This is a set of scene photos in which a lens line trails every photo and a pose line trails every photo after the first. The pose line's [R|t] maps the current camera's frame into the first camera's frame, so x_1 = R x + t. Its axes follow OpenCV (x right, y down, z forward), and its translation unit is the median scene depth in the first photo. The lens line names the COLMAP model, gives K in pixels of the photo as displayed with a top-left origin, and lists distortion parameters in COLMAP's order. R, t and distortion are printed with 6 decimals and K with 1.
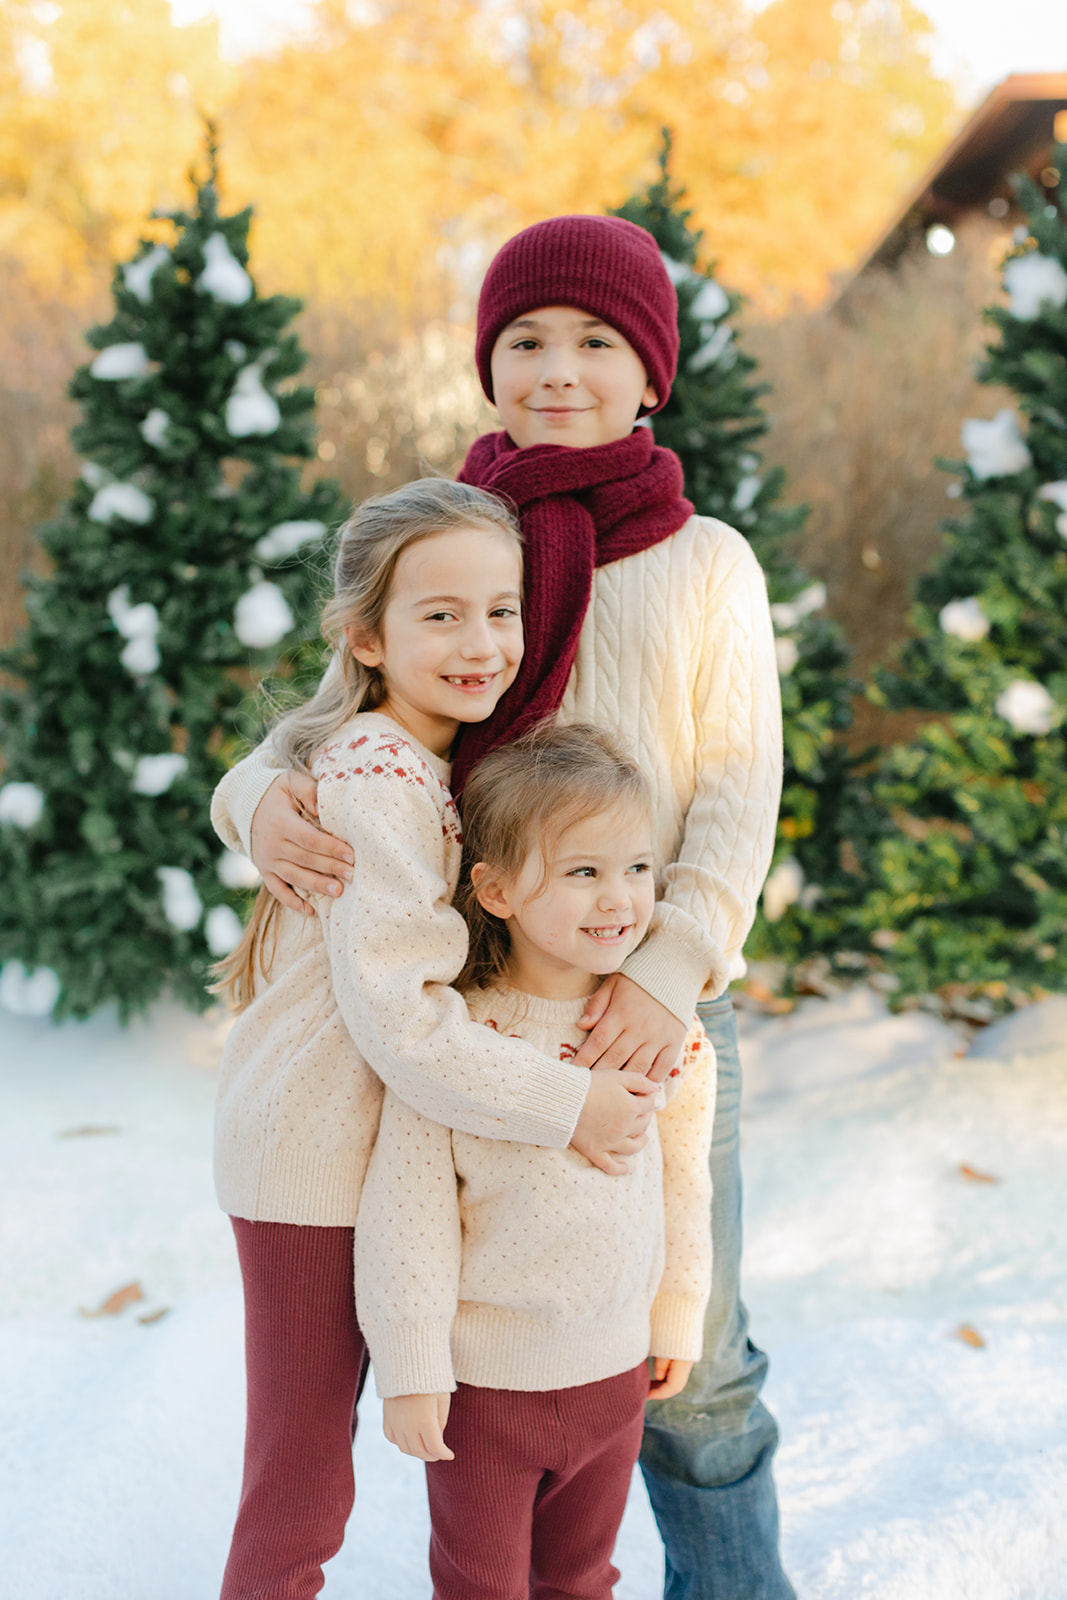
lens RADIAL K [[2525.8, 0, 536.4], [0, 2525.8, 794.5], [0, 0, 1]] dist [0.004814, 0.000000]
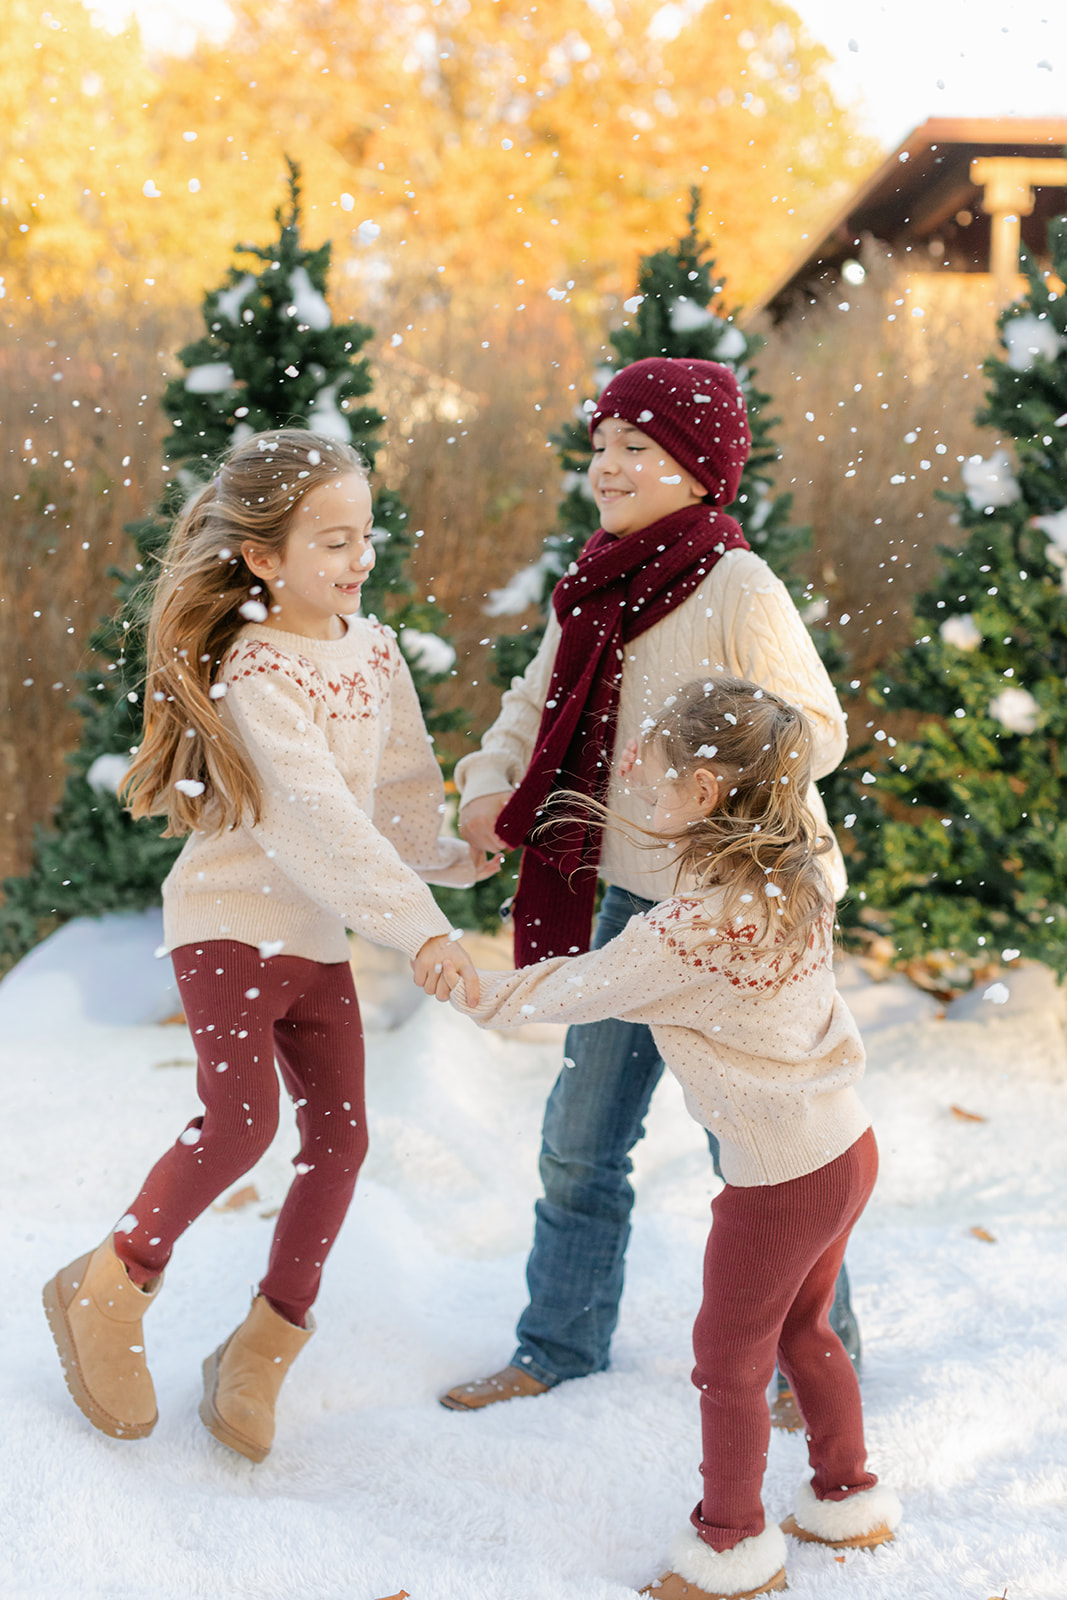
lens RADIAL K [[2568.2, 0, 519.5], [0, 2568.2, 802.8], [0, 0, 1]] dist [0.053600, 0.000000]
pose [[0.998287, 0.028453, 0.051127, -0.086140], [-0.028258, 0.999590, -0.004546, 0.018450], [-0.051236, 0.003093, 0.998682, -0.149443]]
